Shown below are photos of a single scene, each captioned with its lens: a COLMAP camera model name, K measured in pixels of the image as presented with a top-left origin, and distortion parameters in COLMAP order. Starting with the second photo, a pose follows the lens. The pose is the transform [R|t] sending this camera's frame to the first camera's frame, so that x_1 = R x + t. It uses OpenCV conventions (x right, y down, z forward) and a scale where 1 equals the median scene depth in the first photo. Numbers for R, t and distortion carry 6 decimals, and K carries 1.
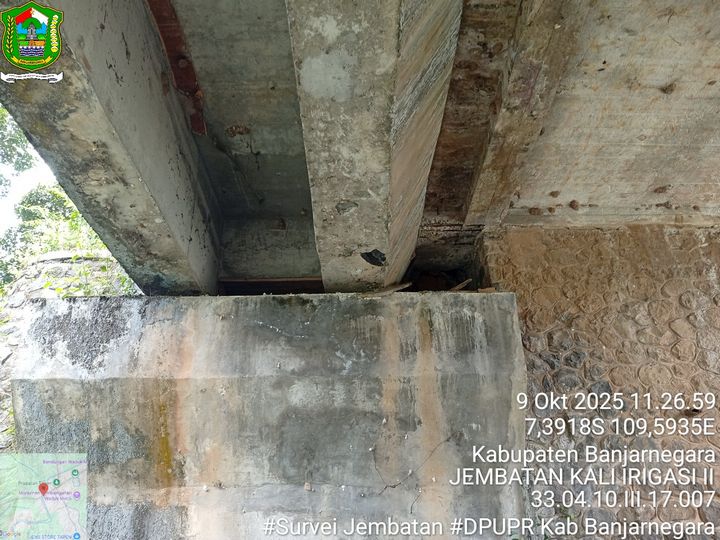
lens RADIAL K [[550.3, 0, 359.1], [0, 550.3, 270.7], [0, 0, 1]] dist [0.105525, -0.217106]
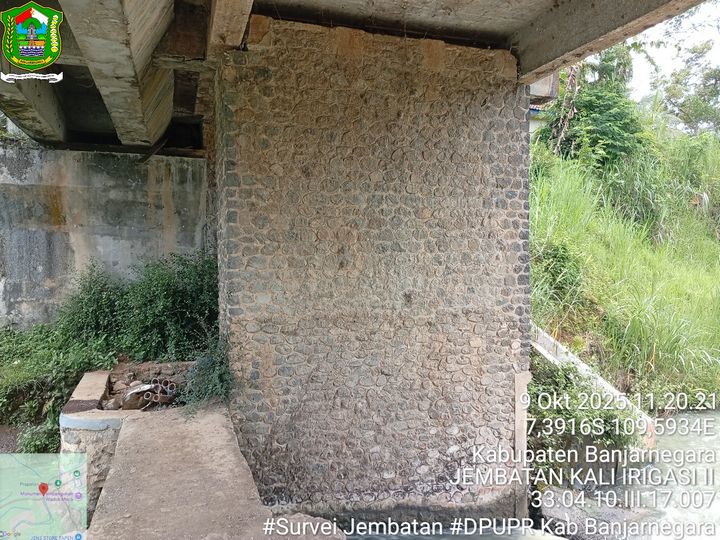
lens RADIAL K [[550.3, 0, 359.1], [0, 550.3, 270.7], [0, 0, 1]] dist [0.105525, -0.217106]
pose [[0.948556, 0.012628, 0.316356, 0.157923], [-0.165658, 0.871310, 0.461926, -0.841359], [-0.269811, -0.490570, 0.828579, -1.600243]]
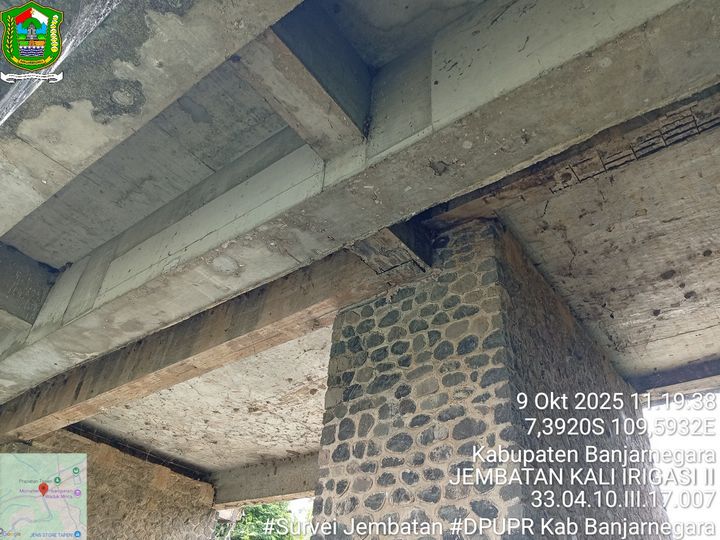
lens RADIAL K [[553.2, 0, 360.0], [0, 553.2, 270.0], [0, 0, 1]] dist [0.100481, -0.222805]
pose [[0.611946, 0.532219, 0.585034, -0.491234], [-0.451413, 0.842423, -0.294193, -1.112890], [-0.649421, -0.084062, 0.755768, -2.264210]]
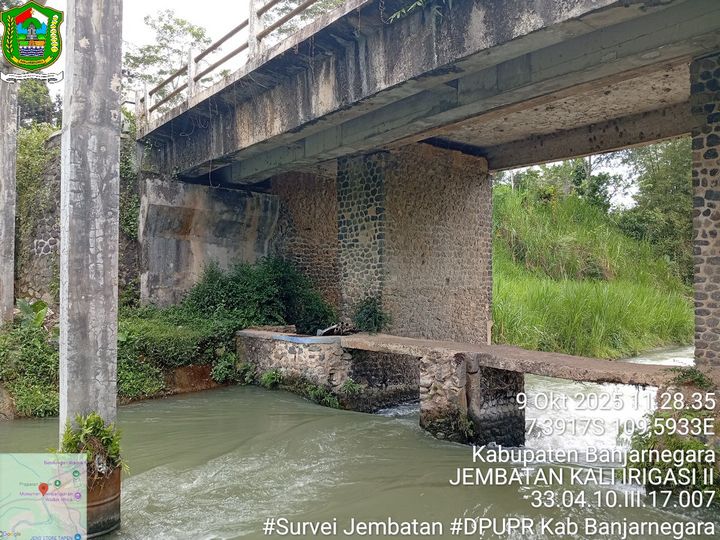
lens RADIAL K [[550.3, 0, 359.1], [0, 550.3, 270.7], [0, 0, 1]] dist [0.105525, -0.217106]
pose [[0.772383, 0.040219, 0.633883, -1.772908], [-0.322791, 0.884362, 0.337208, -1.015156], [-0.547020, -0.465066, 0.696048, -2.297499]]
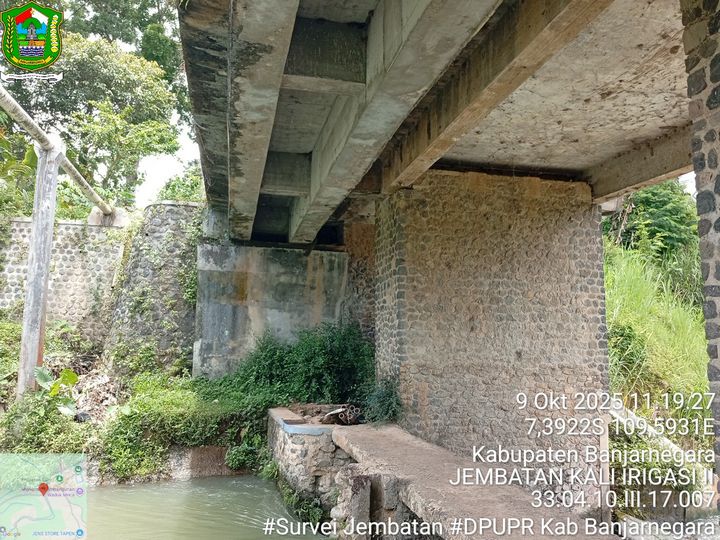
lens RADIAL K [[553.2, 0, 360.0], [0, 553.2, 270.0], [0, 0, 1]] dist [0.100481, -0.222805]
pose [[0.972556, 0.067060, 0.222794, -0.413173], [-0.142237, 0.929155, 0.341232, -1.079601], [-0.184127, -0.363557, 0.913194, -2.239895]]
